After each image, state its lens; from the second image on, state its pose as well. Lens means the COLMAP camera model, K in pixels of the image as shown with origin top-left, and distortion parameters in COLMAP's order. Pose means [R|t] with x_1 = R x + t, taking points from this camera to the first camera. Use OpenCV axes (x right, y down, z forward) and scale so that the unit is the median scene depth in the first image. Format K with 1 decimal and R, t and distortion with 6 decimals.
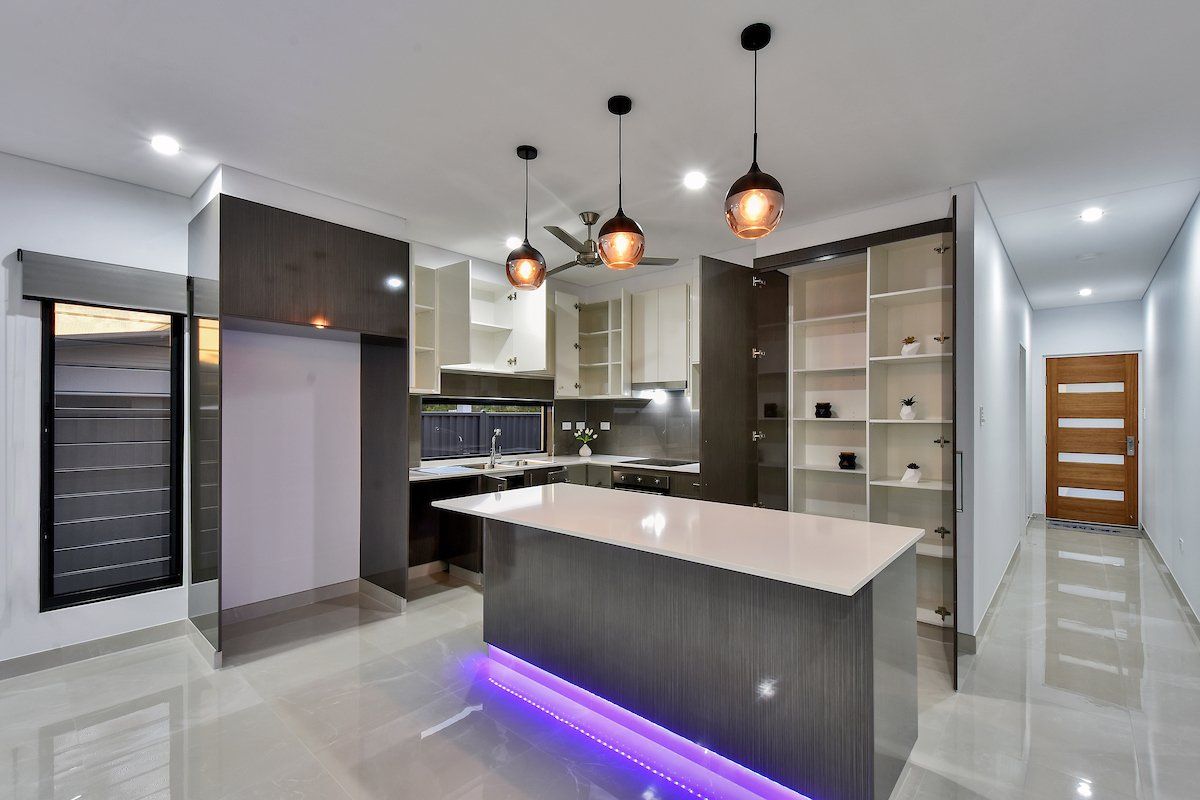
lens RADIAL K [[524.6, 0, 606.4], [0, 524.6, 414.8], [0, 0, 1]] dist [0.044414, -0.023910]
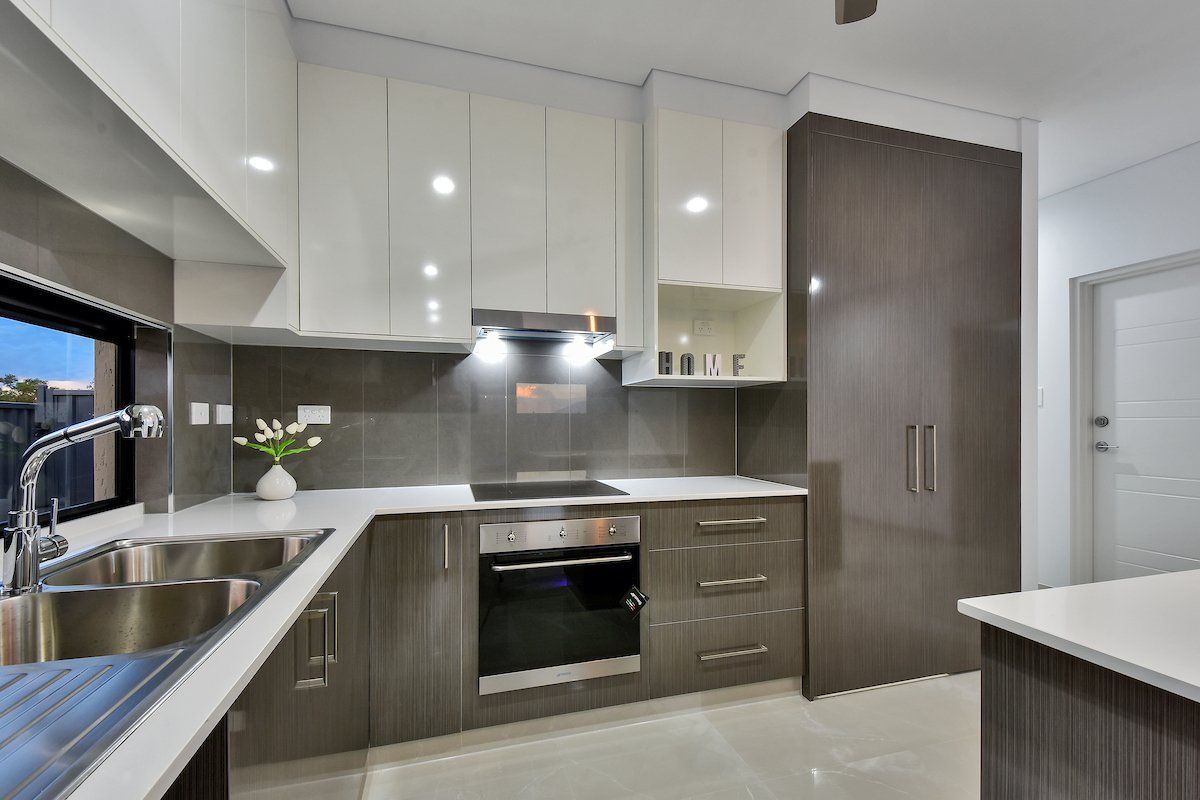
lens RADIAL K [[554.1, 0, 619.6], [0, 554.1, 430.8], [0, 0, 1]] dist [-0.000163, -0.000148]
pose [[0.509077, -0.014227, 0.860603, -0.331524], [0.003976, 0.999892, 0.014177, 0.039044], [-0.860712, -0.003795, 0.509078, 0.828455]]
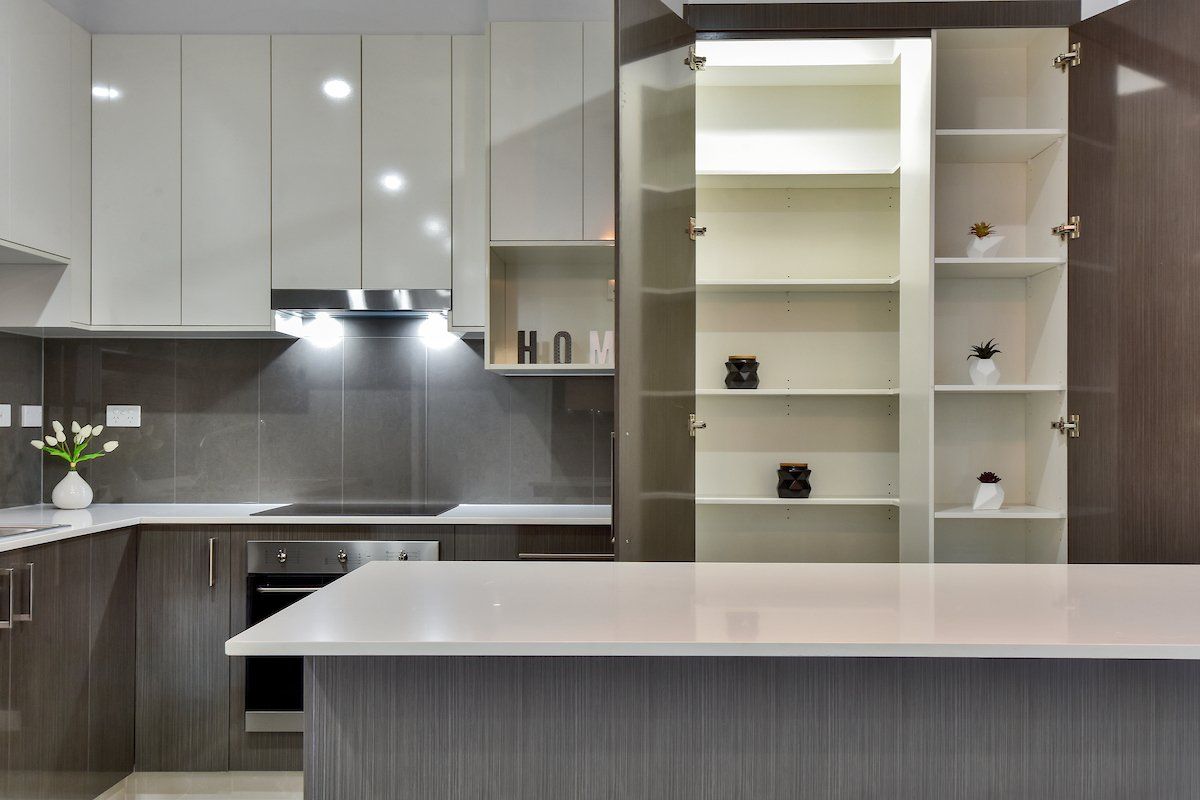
lens RADIAL K [[1246.3, 0, 597.1], [0, 1246.3, 428.6], [0, 0, 1]] dist [0.009987, -0.001710]
pose [[0.760360, -0.000980, 0.649502, -0.399824], [0.000881, 0.999999, 0.000477, 0.040391], [-0.649502, 0.000209, 0.760360, 0.277711]]
